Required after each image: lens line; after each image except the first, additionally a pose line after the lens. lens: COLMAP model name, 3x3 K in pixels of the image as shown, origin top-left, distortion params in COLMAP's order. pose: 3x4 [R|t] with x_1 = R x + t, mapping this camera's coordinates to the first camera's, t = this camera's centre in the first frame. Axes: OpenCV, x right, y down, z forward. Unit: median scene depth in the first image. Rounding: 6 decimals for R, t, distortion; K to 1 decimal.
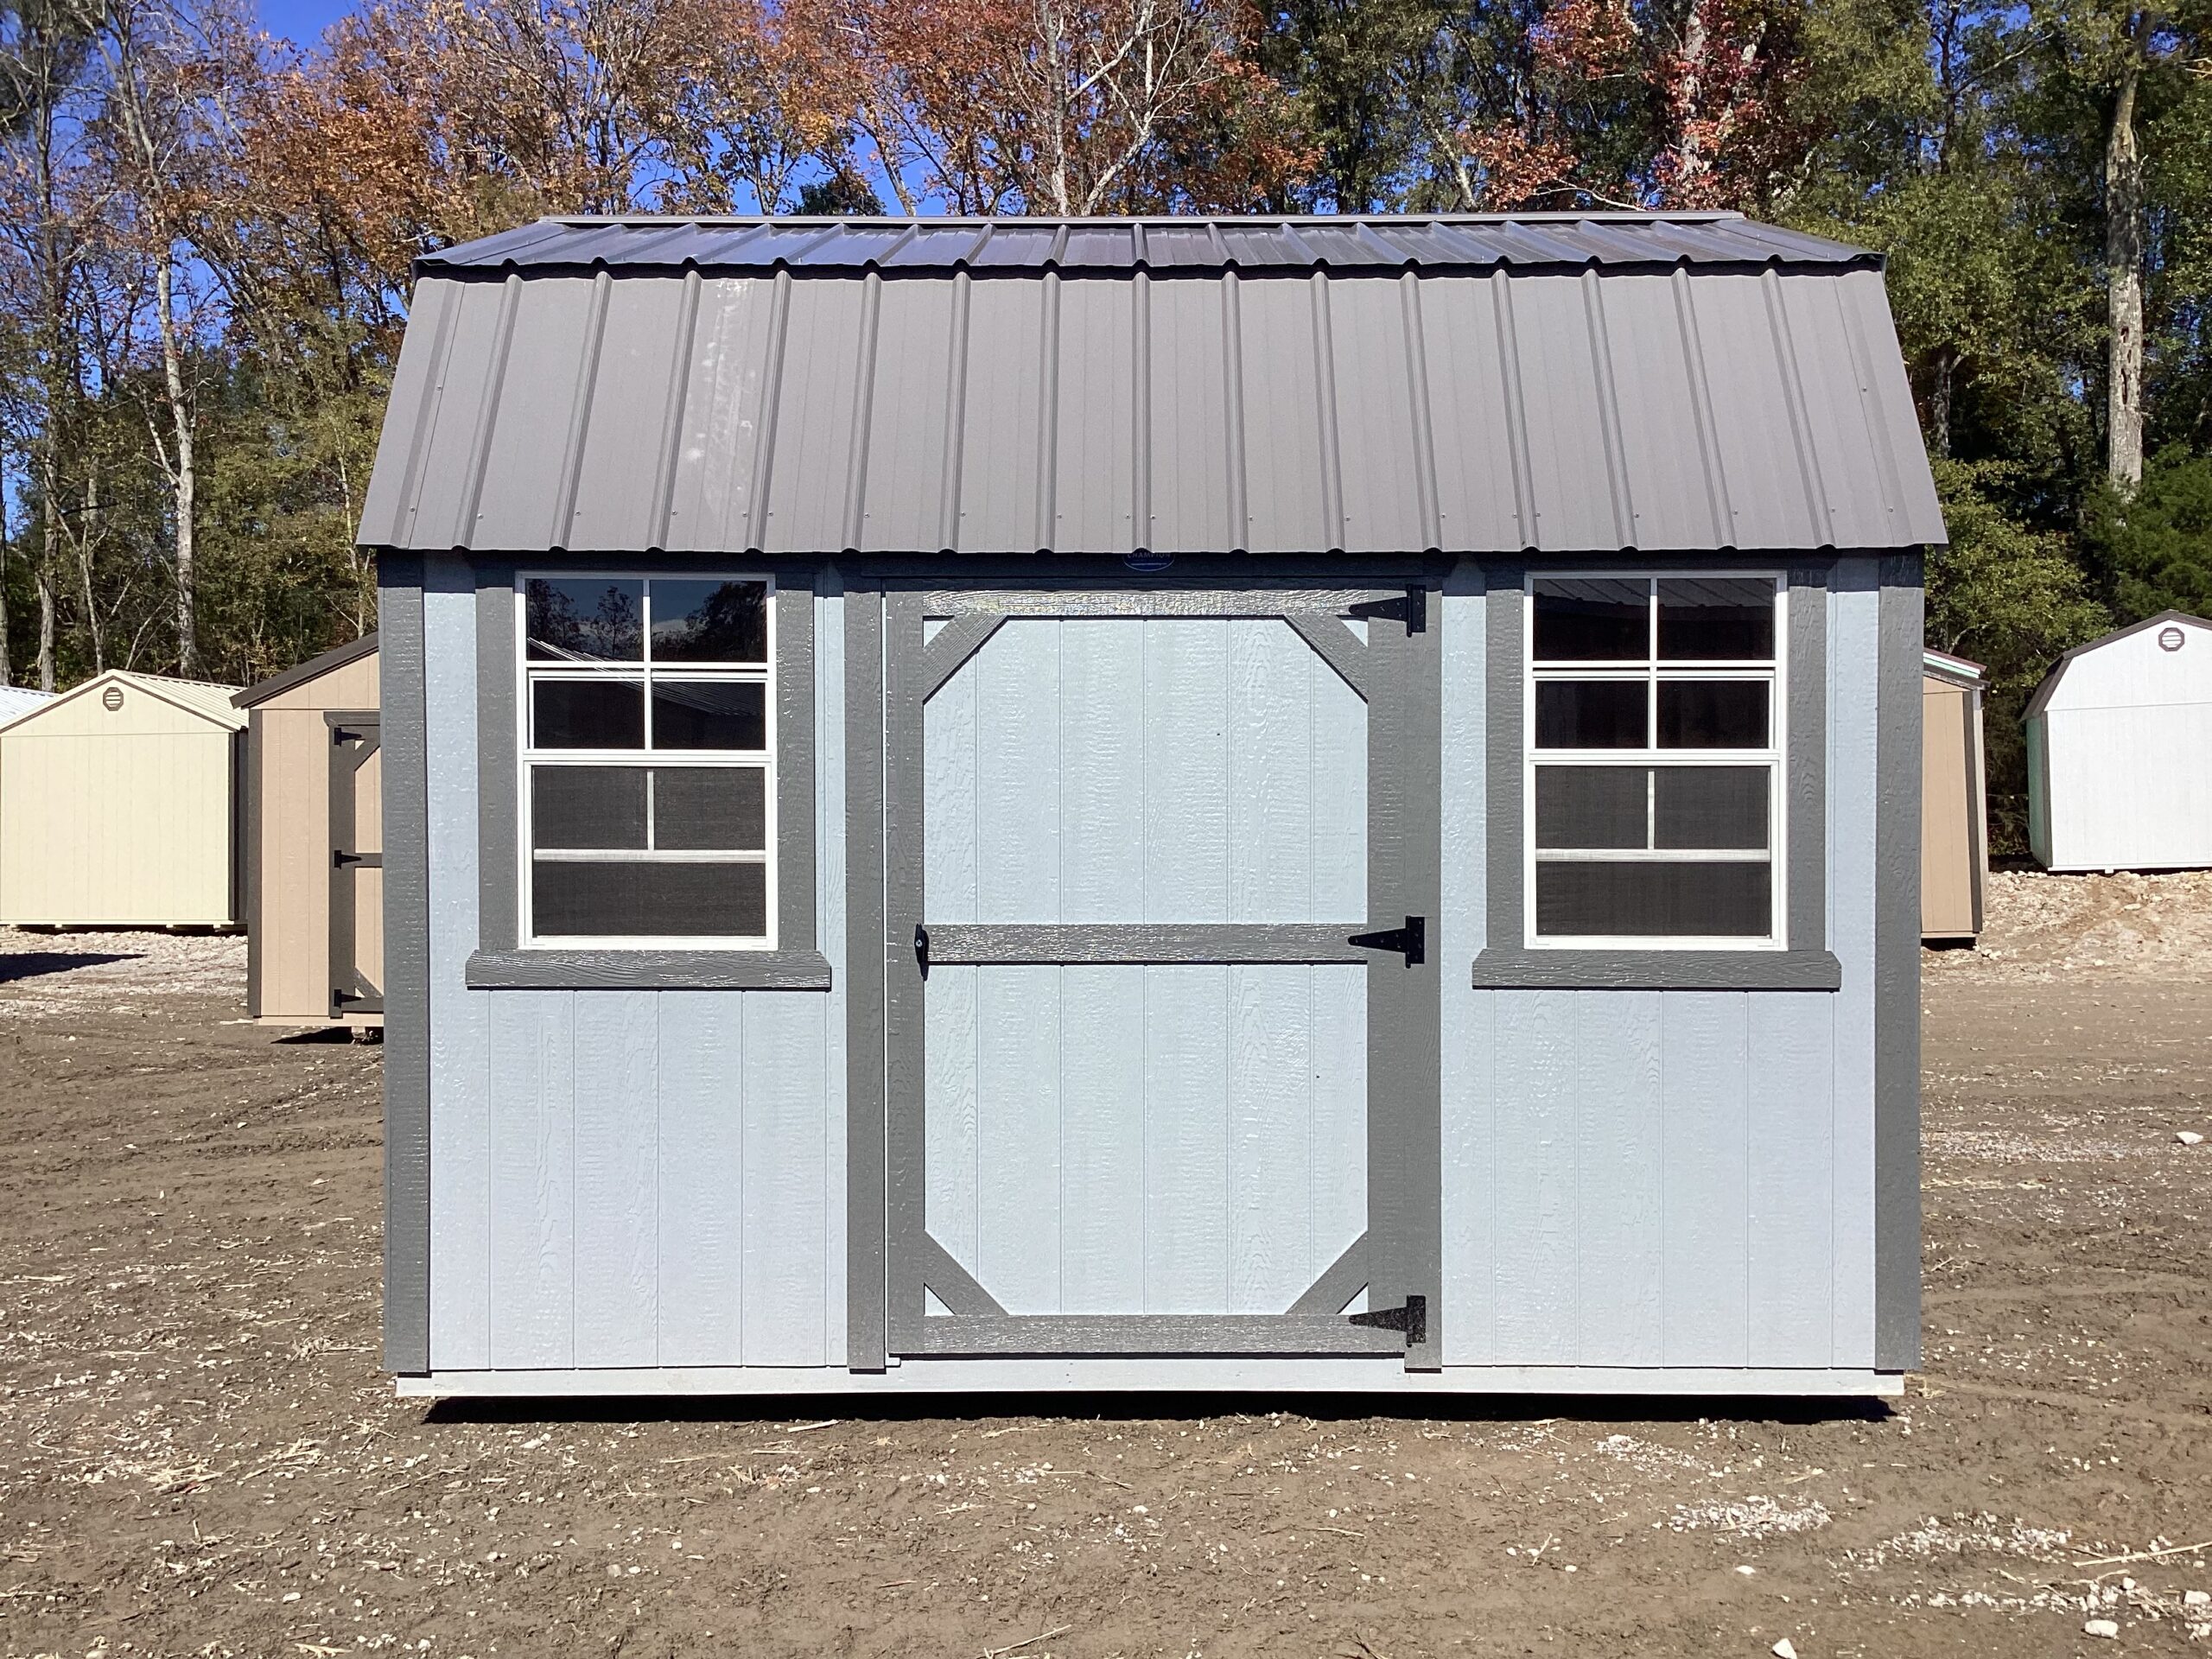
lens RADIAL K [[2015.2, 0, 1106.0], [0, 2015.2, 829.5], [0, 0, 1]] dist [0.063745, -0.285928]
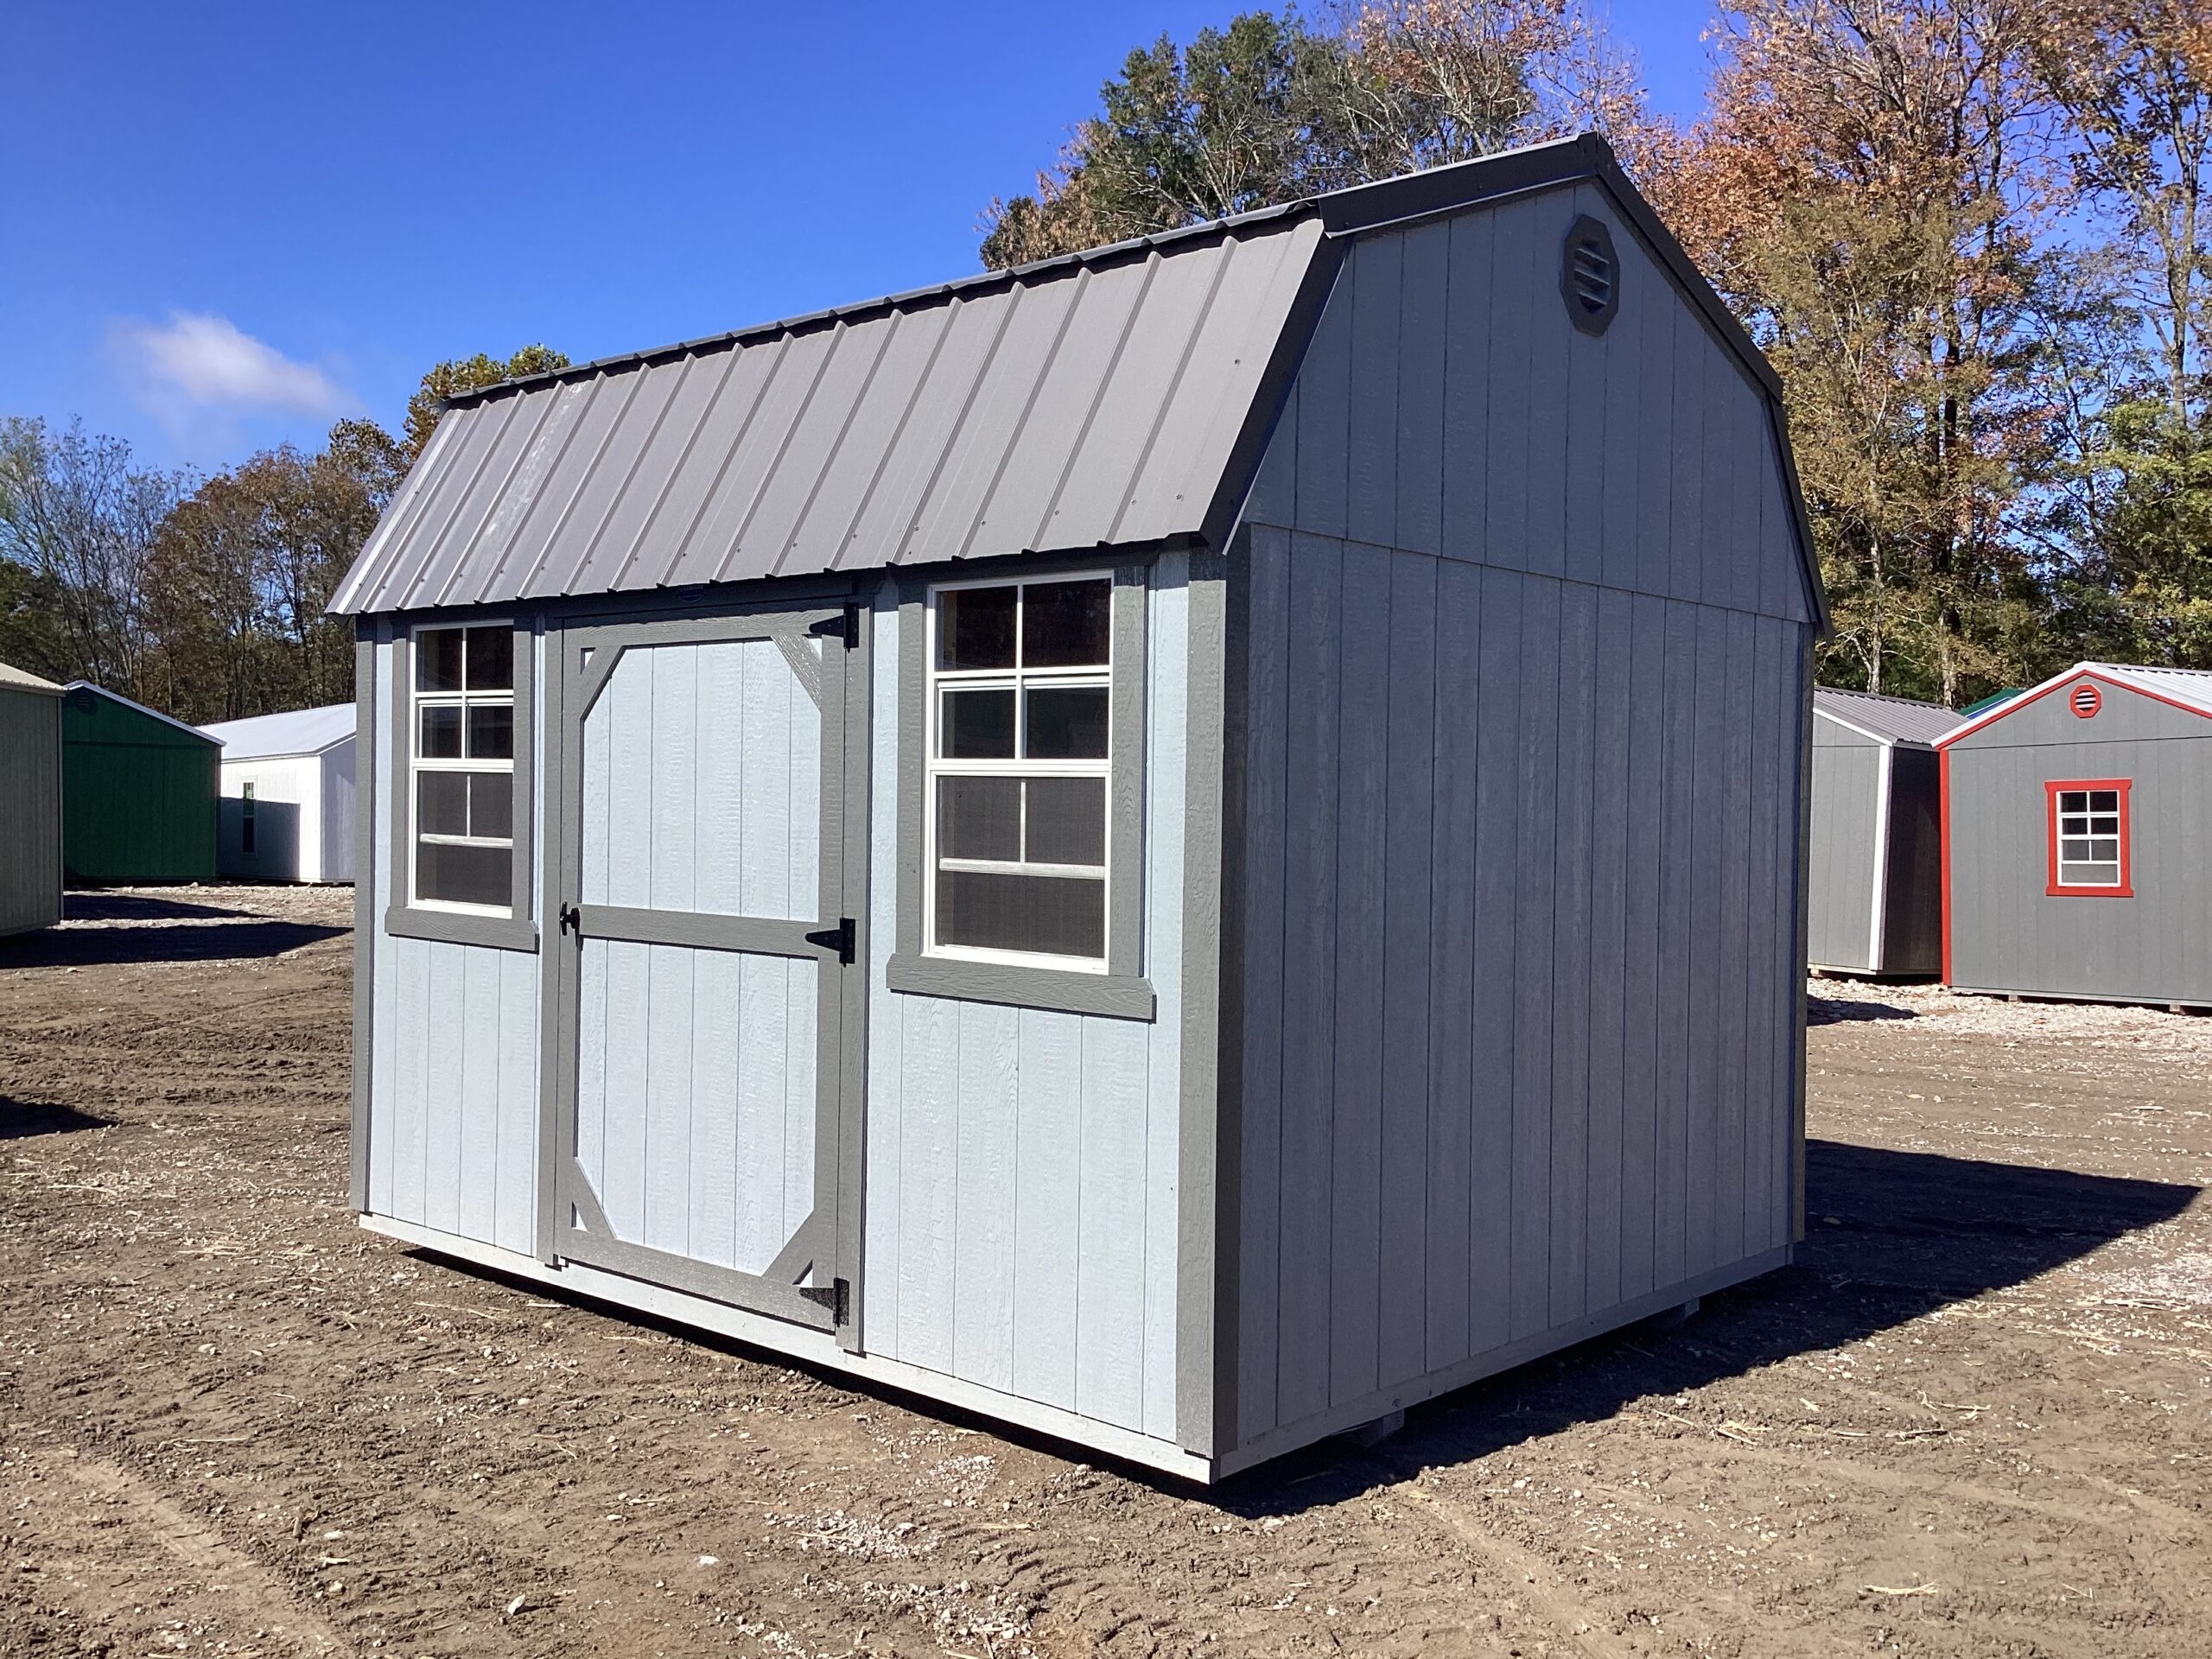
lens RADIAL K [[2012.4, 0, 1325.9], [0, 2012.4, 880.4], [0, 0, 1]] dist [0.003062, 0.003435]
pose [[0.778612, 0.038062, -0.626351, 1.002737], [-0.042348, 0.999070, 0.008068, 0.004600], [0.626075, 0.020243, 0.779500, 0.339314]]
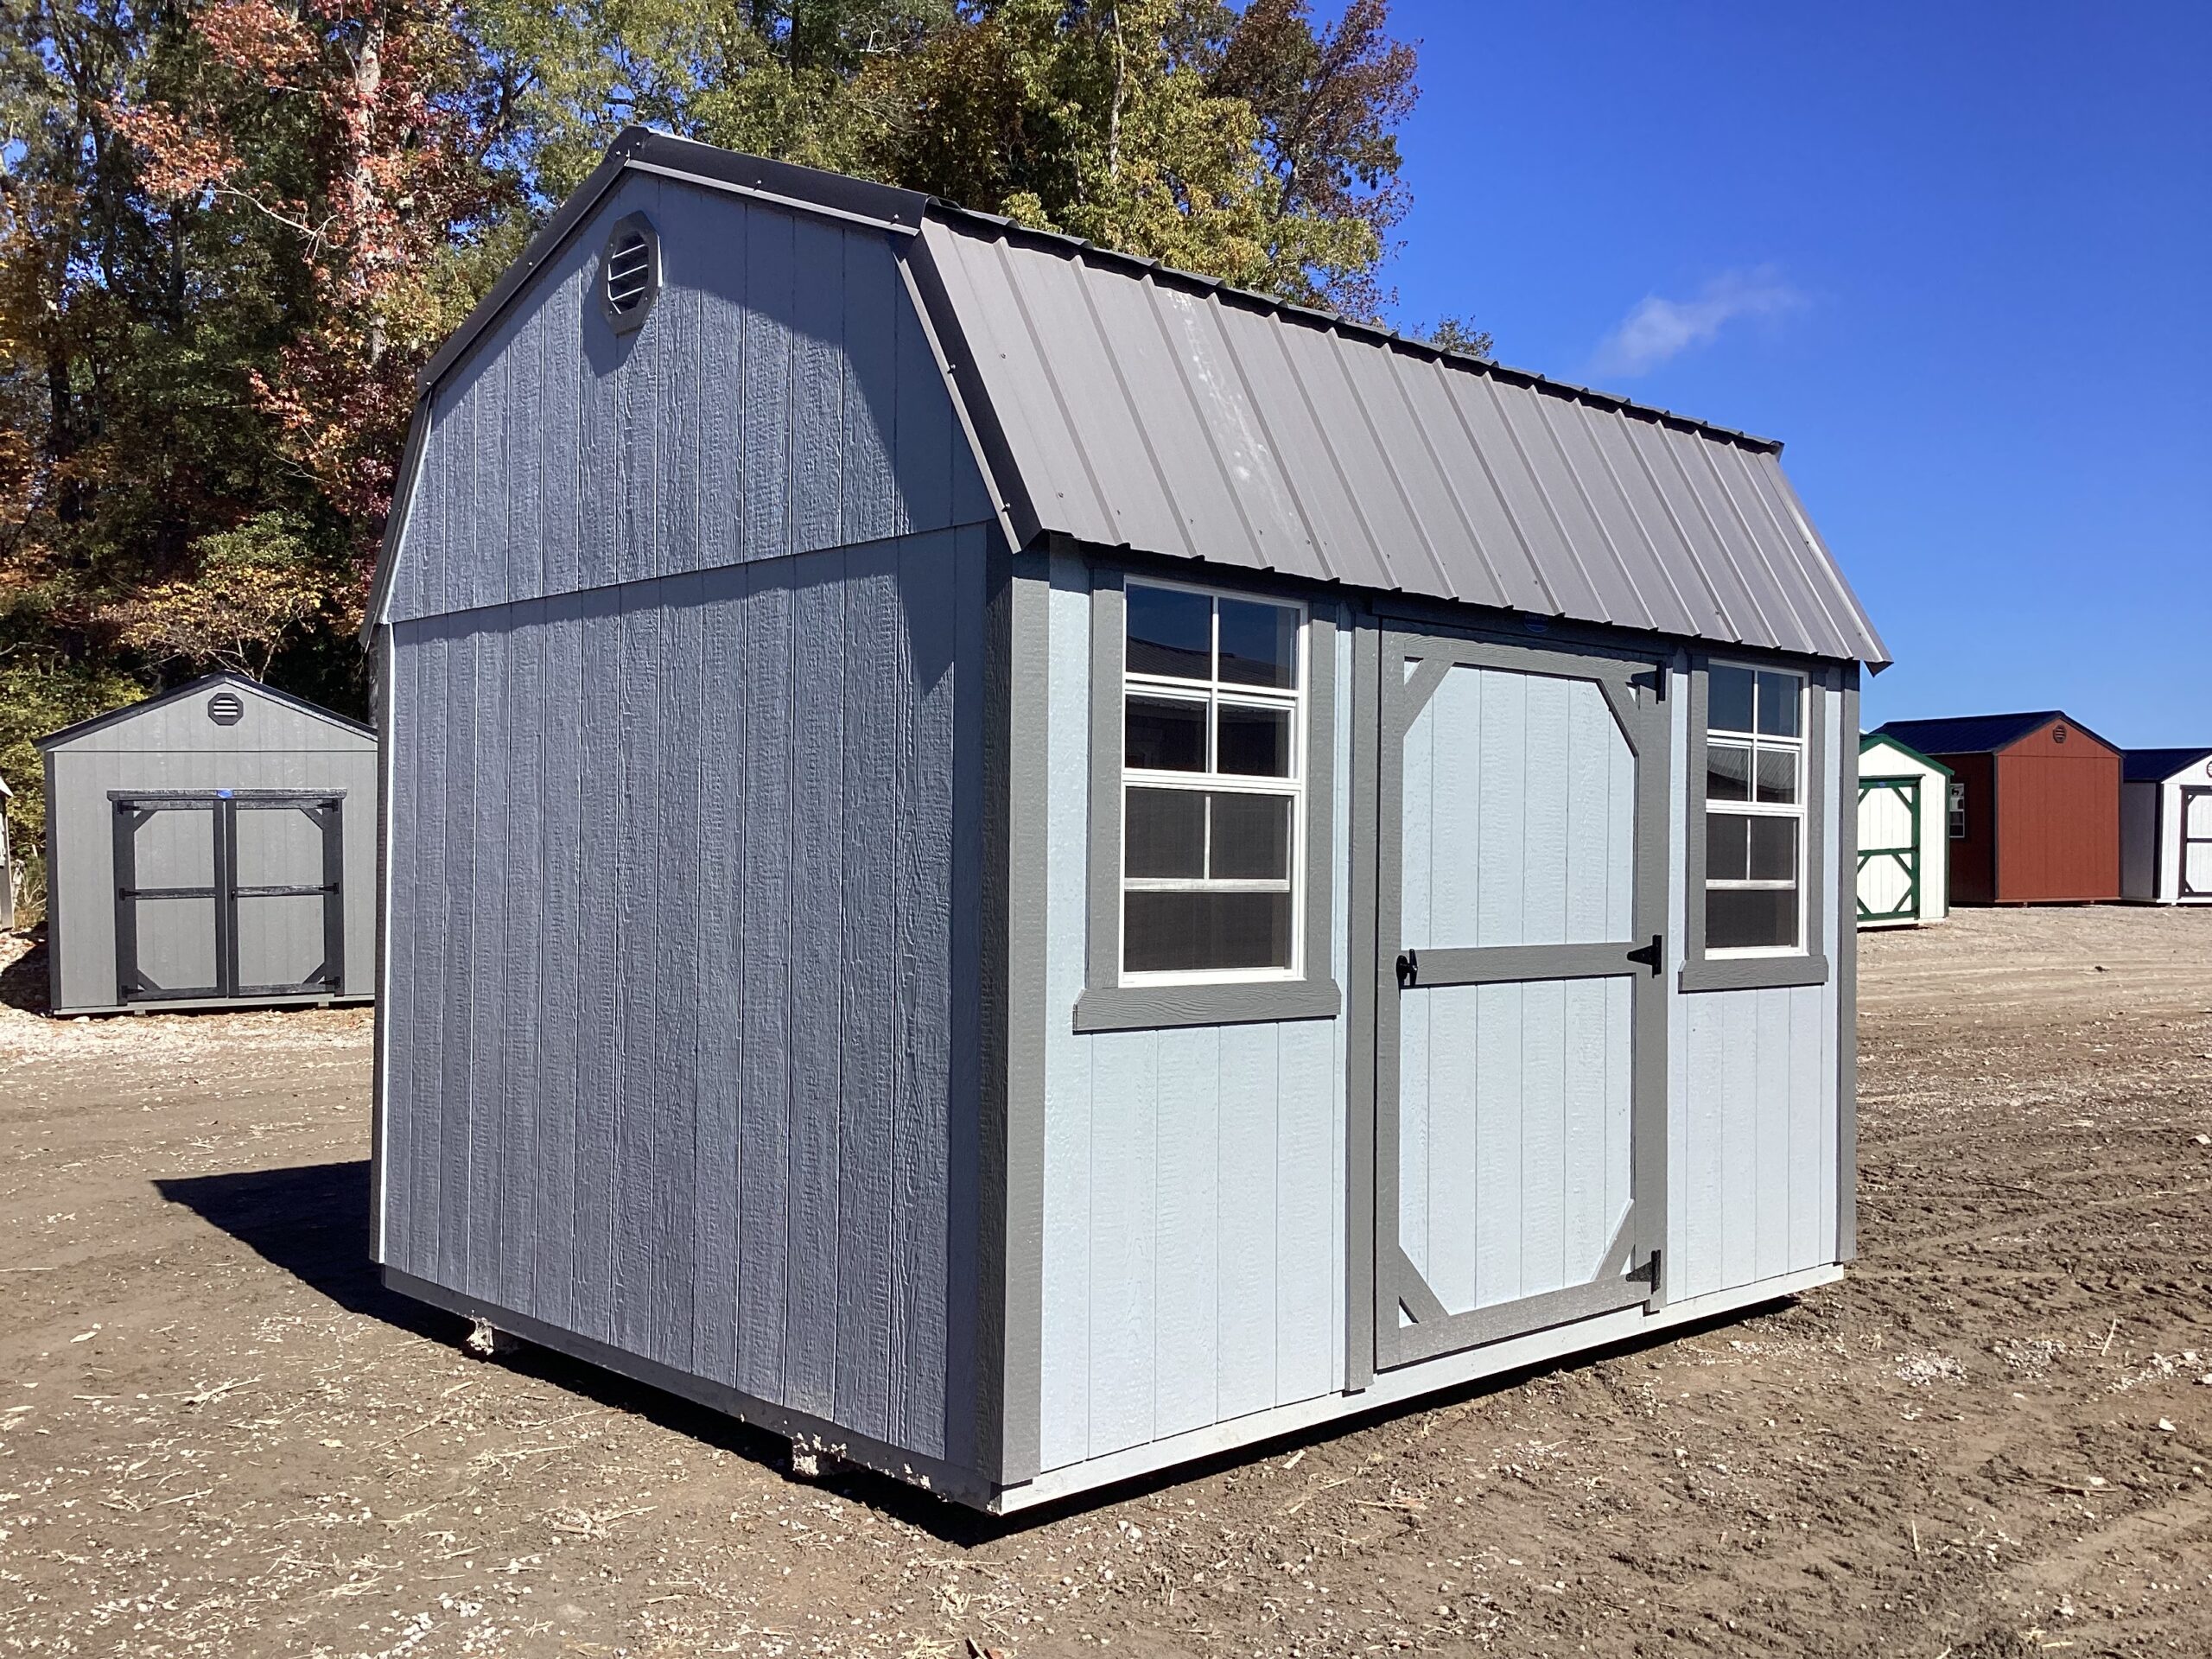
lens RADIAL K [[1963.8, 0, 1103.9], [0, 1963.8, 807.4], [0, 0, 1]] dist [0.005055, 0.000687]
pose [[0.749794, 0.025640, 0.661174, -0.872170], [-0.007690, 0.999519, -0.030040, 0.004654], [-0.661626, 0.017440, 0.749631, 0.336829]]
